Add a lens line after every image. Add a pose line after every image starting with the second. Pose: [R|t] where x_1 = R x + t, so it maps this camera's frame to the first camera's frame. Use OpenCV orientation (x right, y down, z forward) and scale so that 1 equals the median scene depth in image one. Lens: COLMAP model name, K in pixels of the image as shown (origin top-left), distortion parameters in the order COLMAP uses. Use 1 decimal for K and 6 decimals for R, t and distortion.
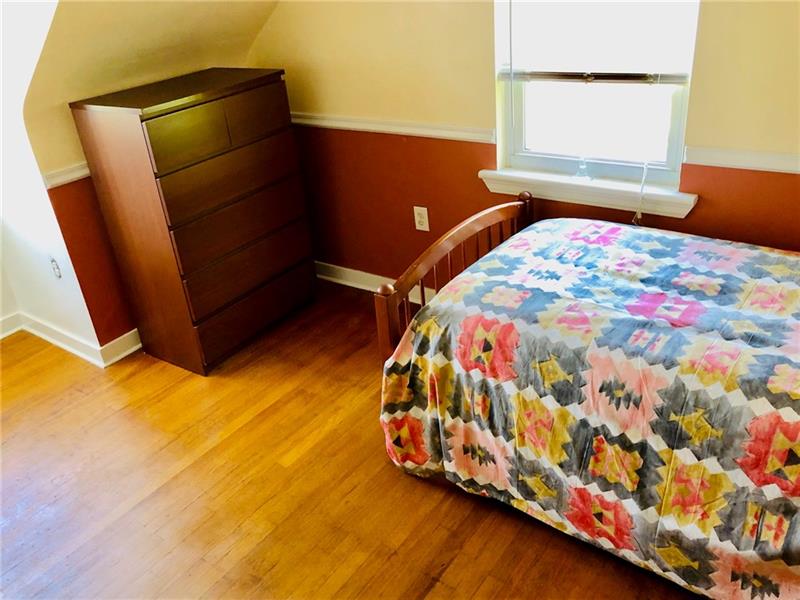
lens RADIAL K [[672.5, 0, 399.1], [0, 672.5, 303.6], [0, 0, 1]] dist [-0.007097, -0.000025]
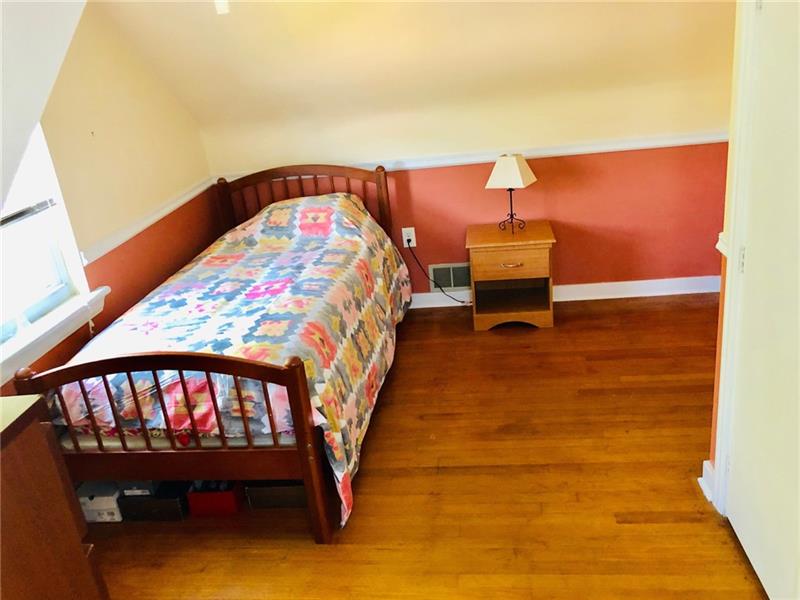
lens RADIAL K [[672.5, 0, 399.1], [0, 672.5, 297.3], [0, 0, 1]] dist [-0.007097, -0.000025]
pose [[-0.473405, -0.191137, 0.859857, -0.967757], [0.539220, 0.709007, 0.454479, -0.472644], [-0.696513, 0.678804, -0.232583, 1.087244]]
